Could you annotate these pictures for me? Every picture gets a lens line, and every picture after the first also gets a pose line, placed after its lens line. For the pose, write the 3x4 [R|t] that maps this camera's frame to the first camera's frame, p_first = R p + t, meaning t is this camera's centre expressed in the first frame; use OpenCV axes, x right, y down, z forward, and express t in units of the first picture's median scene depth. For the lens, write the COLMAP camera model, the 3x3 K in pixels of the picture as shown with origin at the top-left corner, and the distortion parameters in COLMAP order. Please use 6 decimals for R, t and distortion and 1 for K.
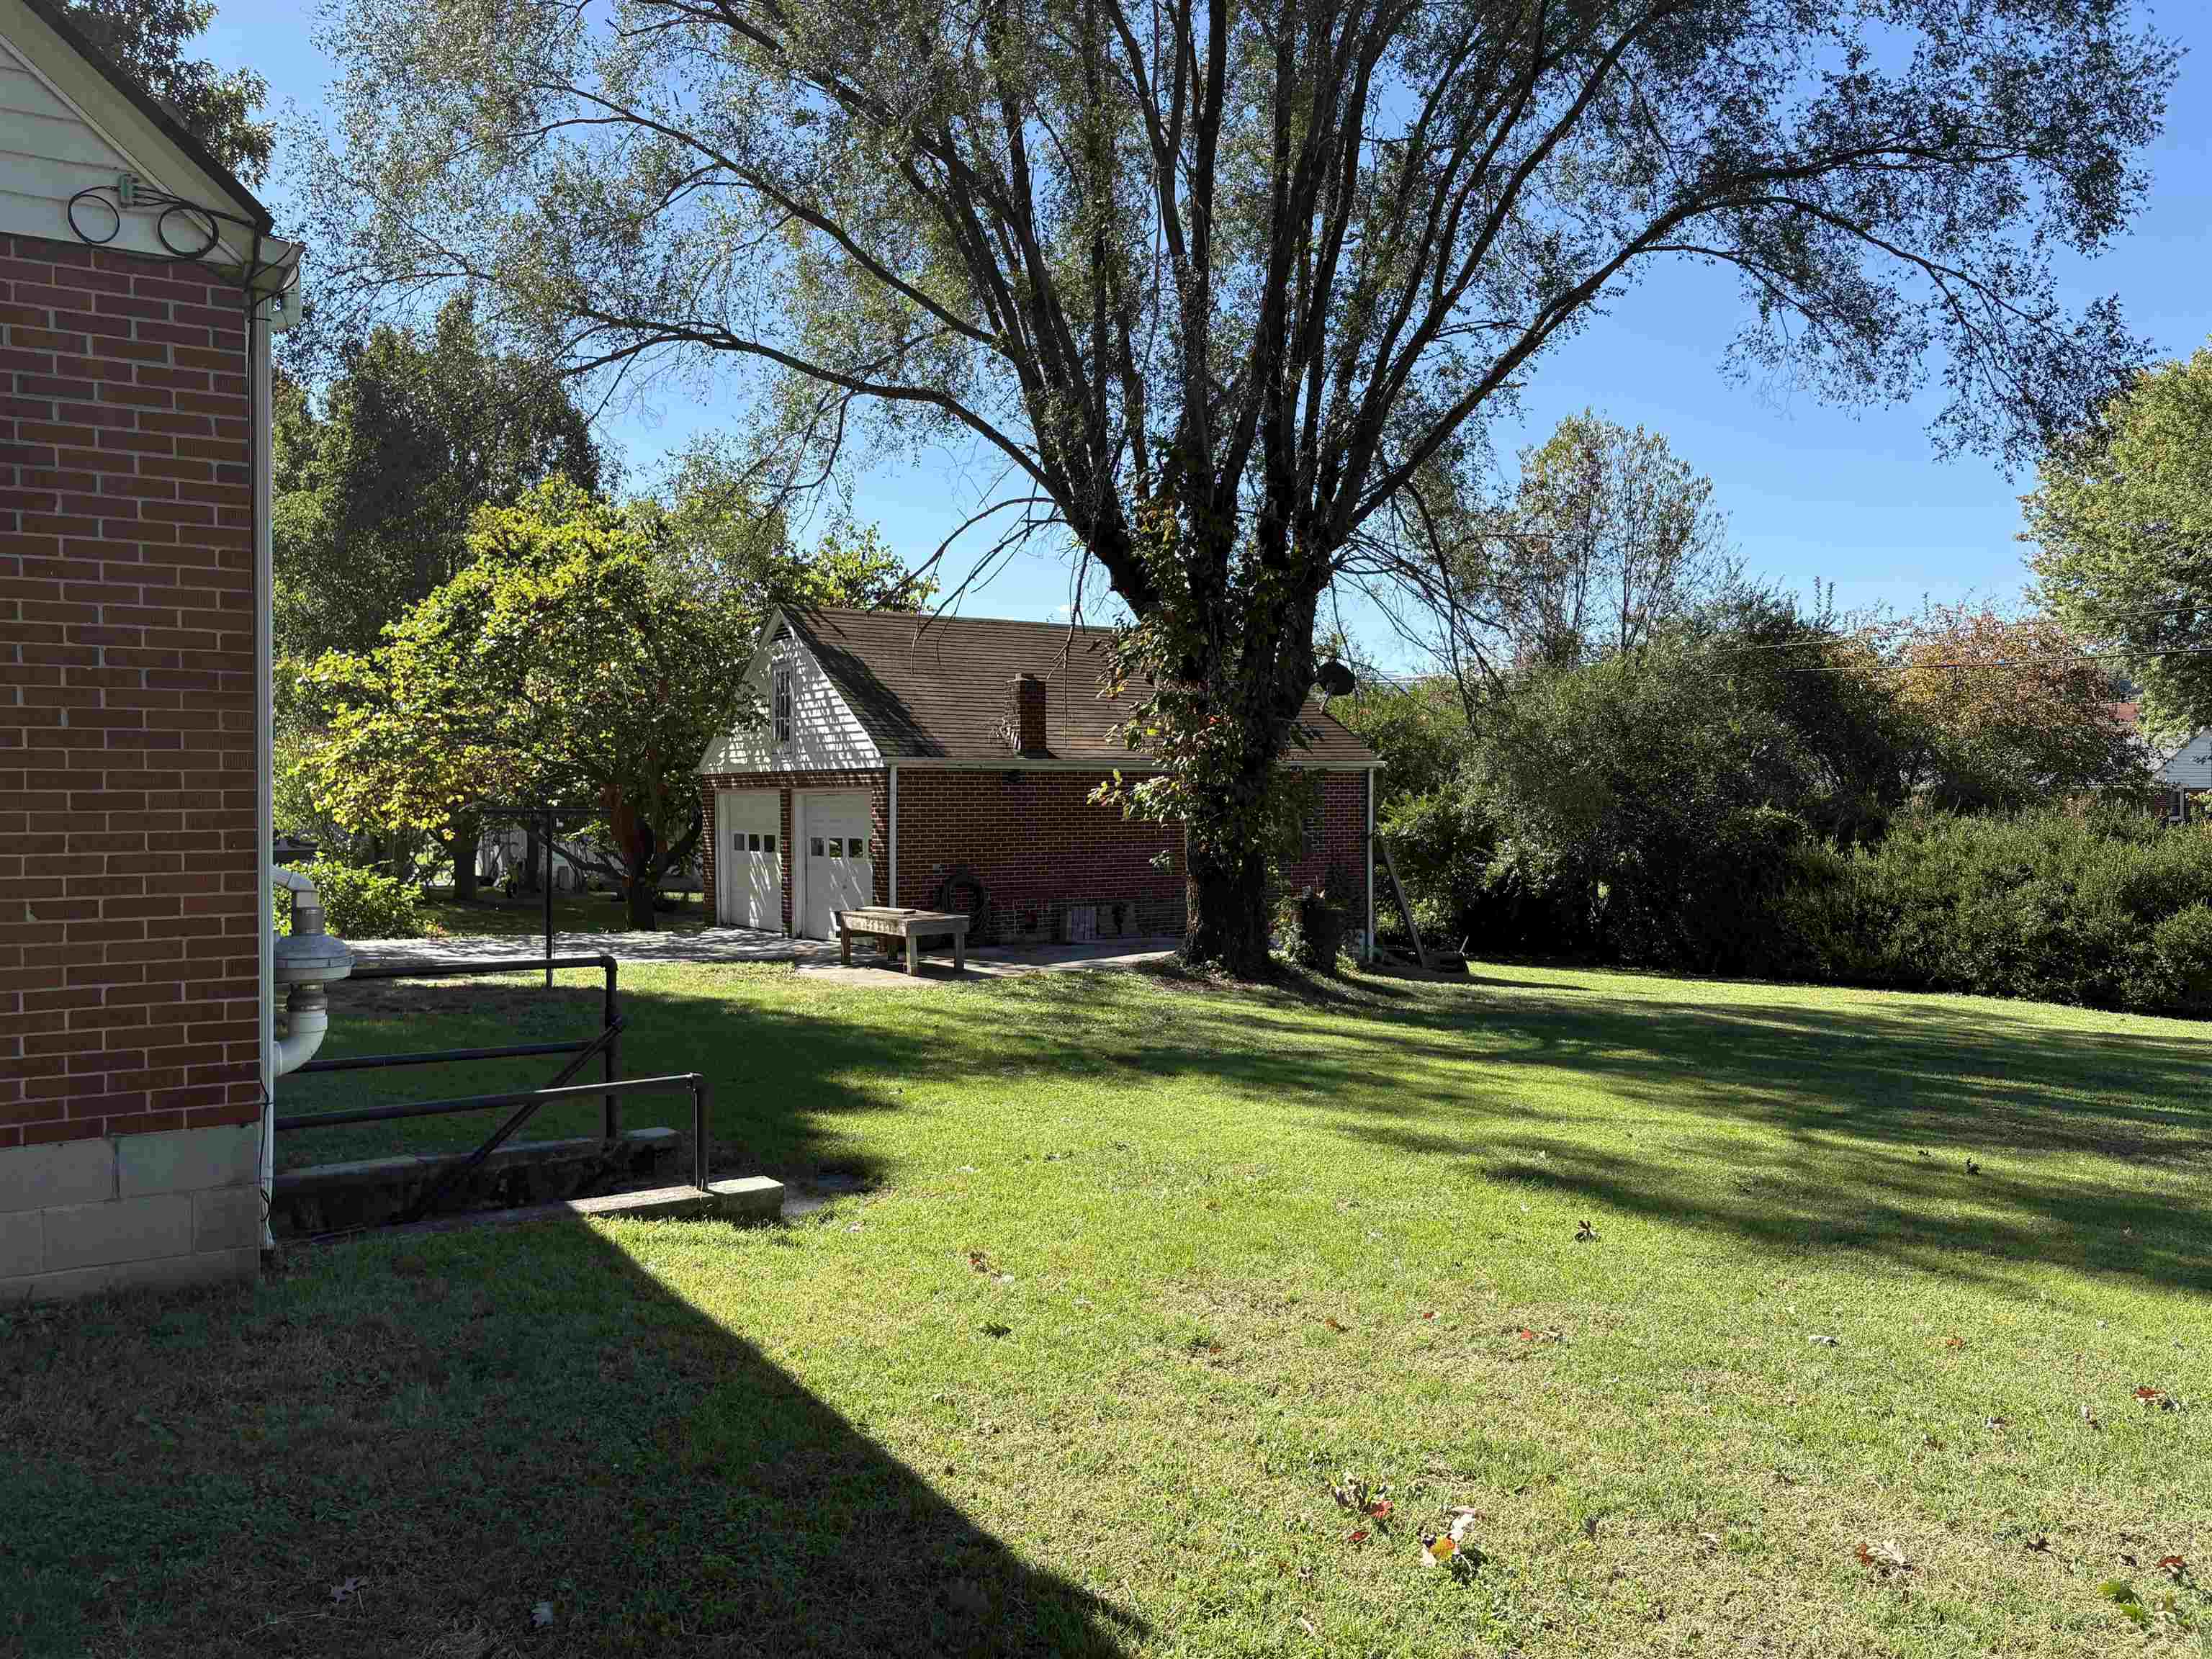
lens RADIAL K [[1696.8, 0, 1108.1], [0, 1696.8, 835.5], [0, 0, 1]] dist [0.066633, -0.082725]
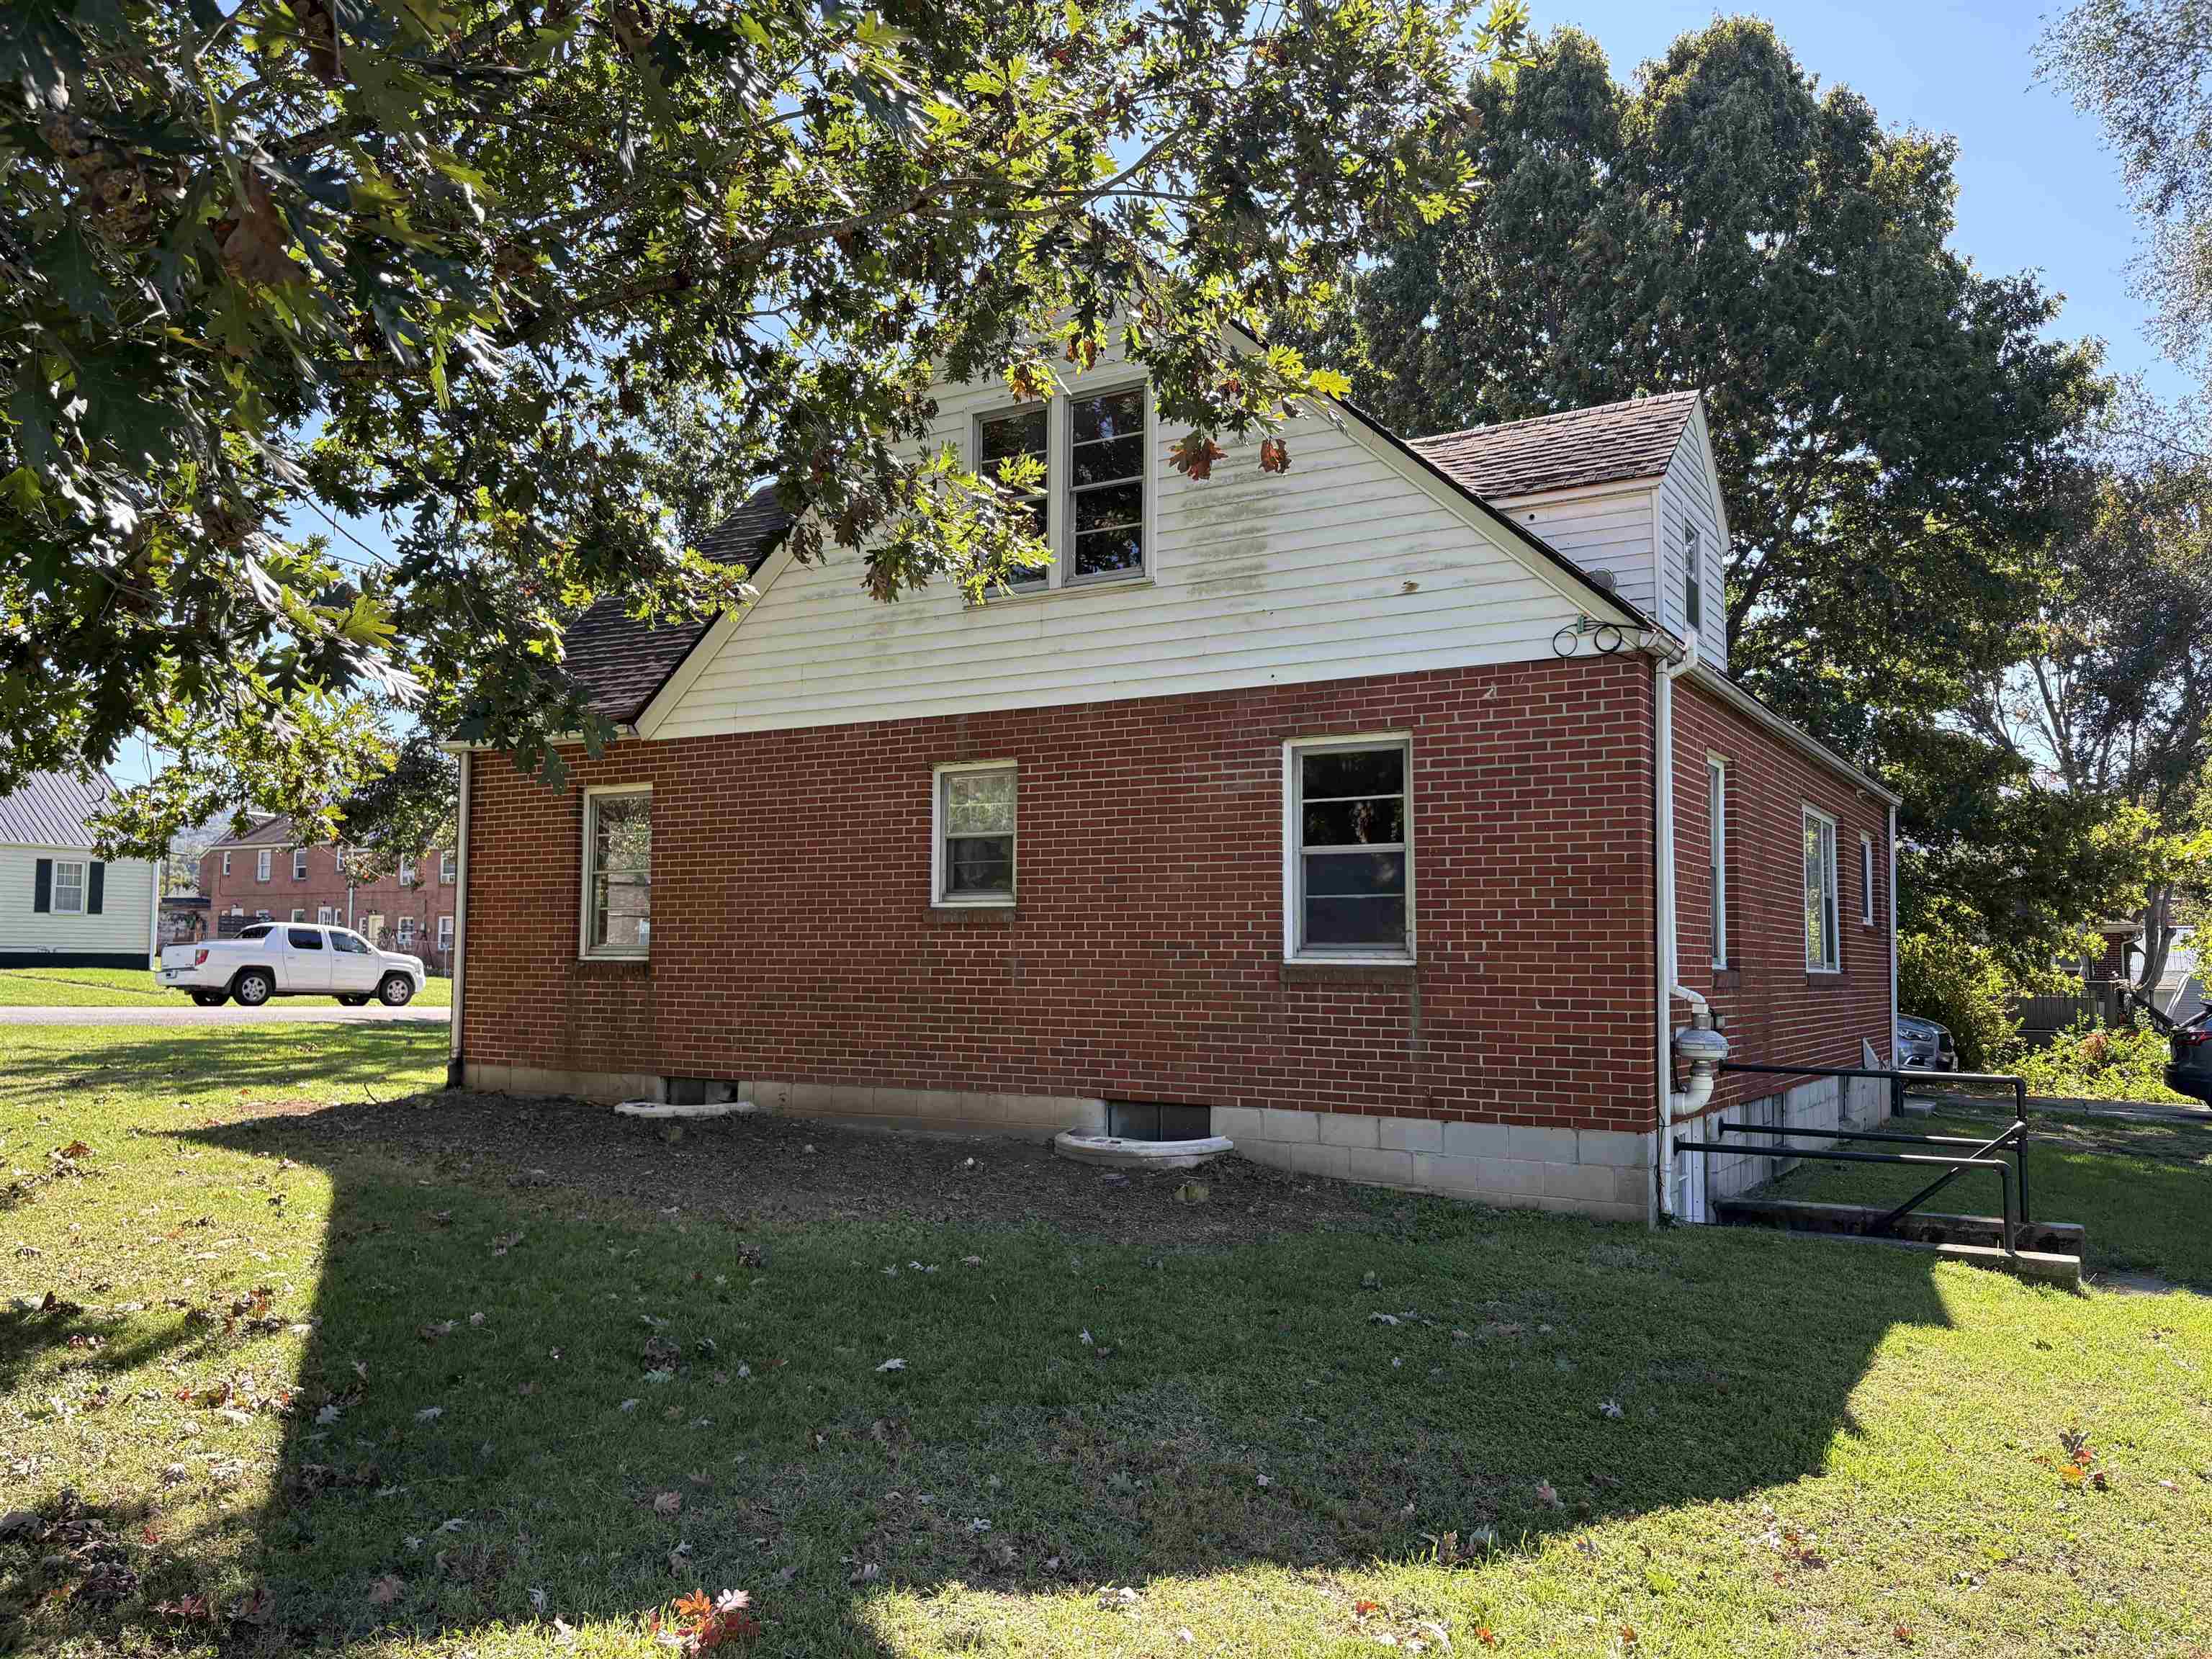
lens RADIAL K [[1681.3, 0, 1097.1], [0, 1681.3, 838.8], [0, 0, 1]] dist [0.061297, -0.064565]
pose [[0.411920, -0.060770, -0.909191, 0.873360], [-0.028168, 0.996448, -0.079364, 0.022896], [0.910784, 0.058302, 0.408745, -0.229542]]
